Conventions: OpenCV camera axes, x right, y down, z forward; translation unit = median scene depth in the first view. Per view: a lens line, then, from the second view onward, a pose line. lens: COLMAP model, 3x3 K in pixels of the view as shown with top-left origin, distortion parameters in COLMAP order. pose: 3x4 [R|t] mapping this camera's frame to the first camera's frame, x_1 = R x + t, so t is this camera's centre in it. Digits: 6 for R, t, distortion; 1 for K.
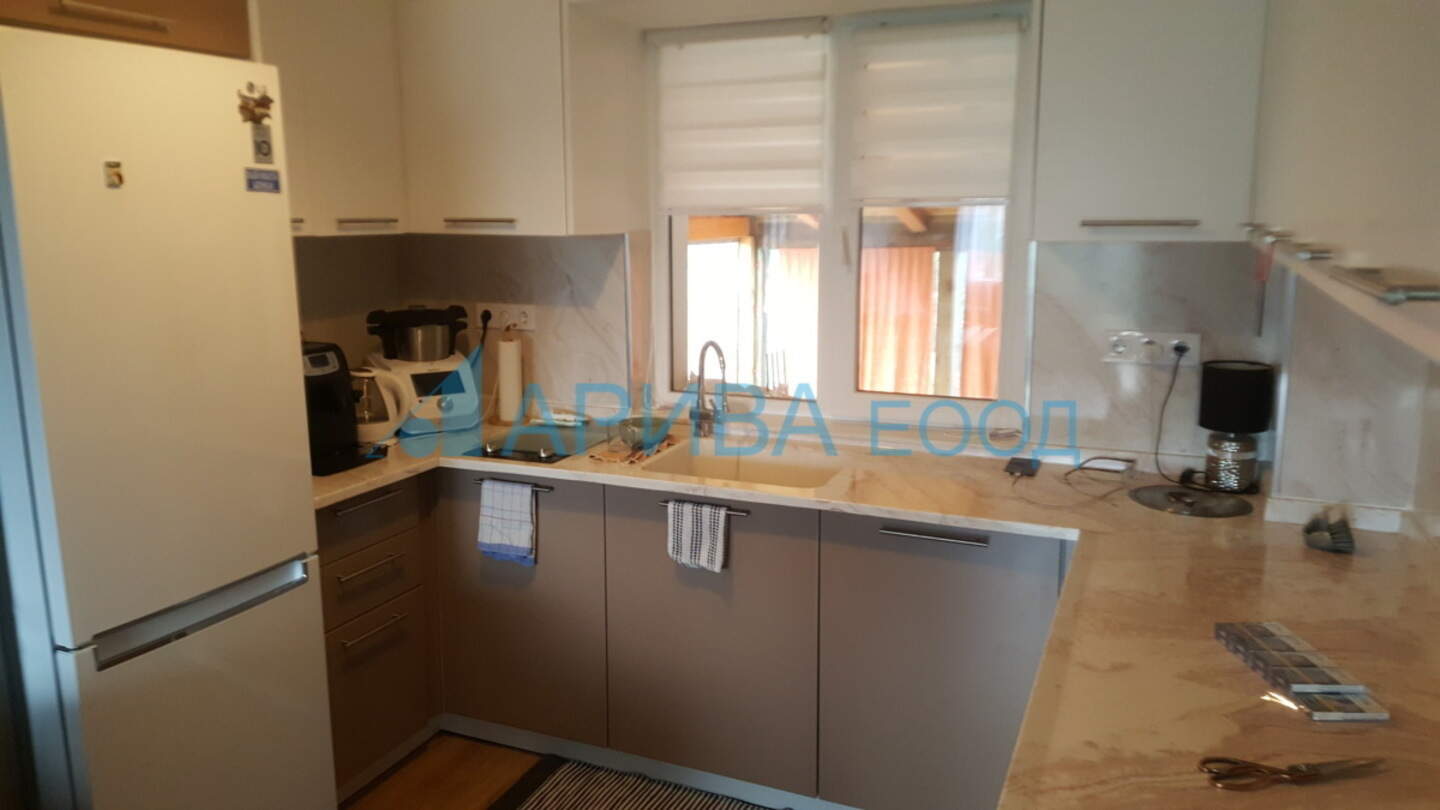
lens RADIAL K [[1018.1, 0, 719.0], [0, 1018.1, 378.3], [0, 0, 1]] dist [0.054319, -0.000857]
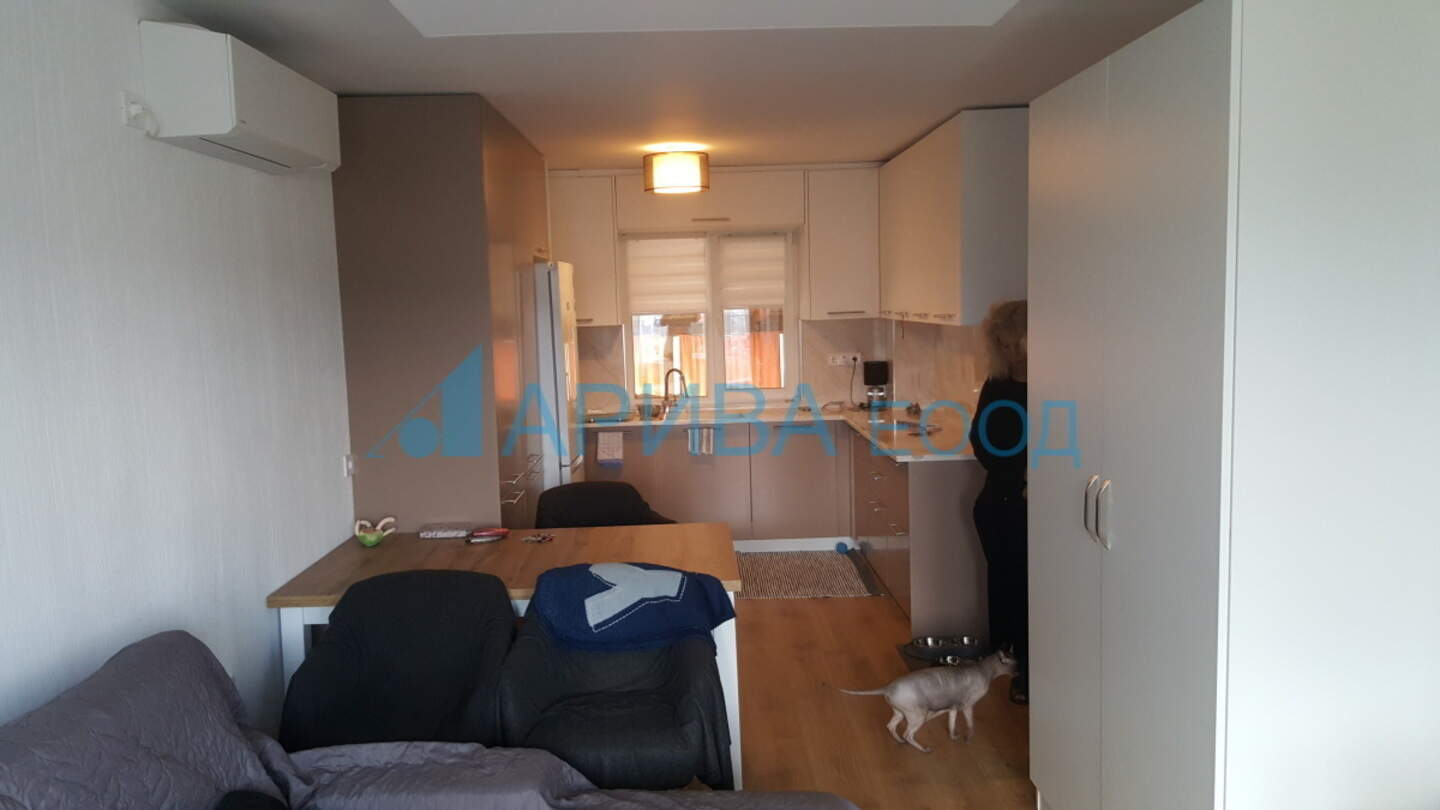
lens RADIAL K [[1018.1, 0, 719.0], [0, 1018.1, 378.3], [0, 0, 1]] dist [0.054319, -0.000857]
pose [[0.904448, -0.055367, 0.422976, -0.998682], [0.098390, 0.991882, -0.080552, 0.200964], [-0.415083, 0.114472, 0.902553, -1.246150]]
